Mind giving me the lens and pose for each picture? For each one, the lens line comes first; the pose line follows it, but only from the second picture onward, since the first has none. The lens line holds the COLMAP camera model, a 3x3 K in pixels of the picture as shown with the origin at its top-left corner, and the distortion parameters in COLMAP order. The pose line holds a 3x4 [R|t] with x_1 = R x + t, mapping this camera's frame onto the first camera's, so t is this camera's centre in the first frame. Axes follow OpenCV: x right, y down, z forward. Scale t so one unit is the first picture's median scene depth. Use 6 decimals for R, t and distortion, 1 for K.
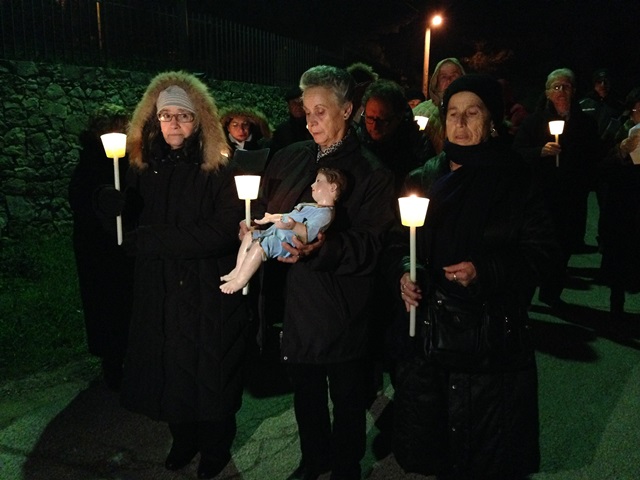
lens RADIAL K [[609.1, 0, 319.1], [0, 609.1, 239.3], [0, 0, 1]] dist [-0.013473, 0.000000]
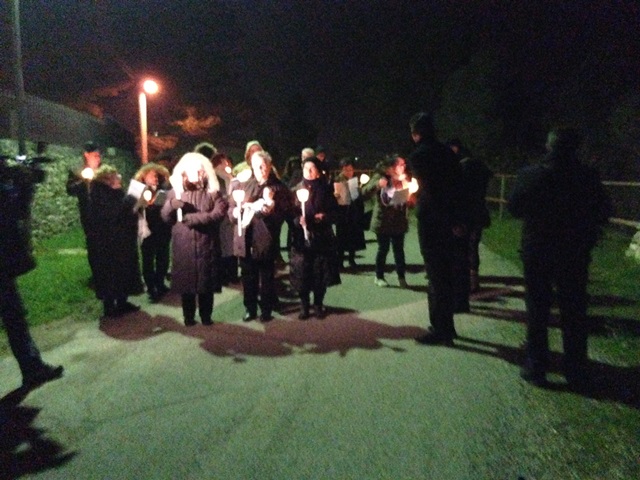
lens RADIAL K [[1225.9, 0, 319.7], [0, 1225.9, 240.2], [0, 0, 1]] dist [0.394319, 0.000000]
pose [[0.861544, -0.026551, 0.506989, -0.714212], [0.101569, 0.987456, -0.120887, 0.224520], [-0.497420, 0.155643, 0.853433, -1.063613]]
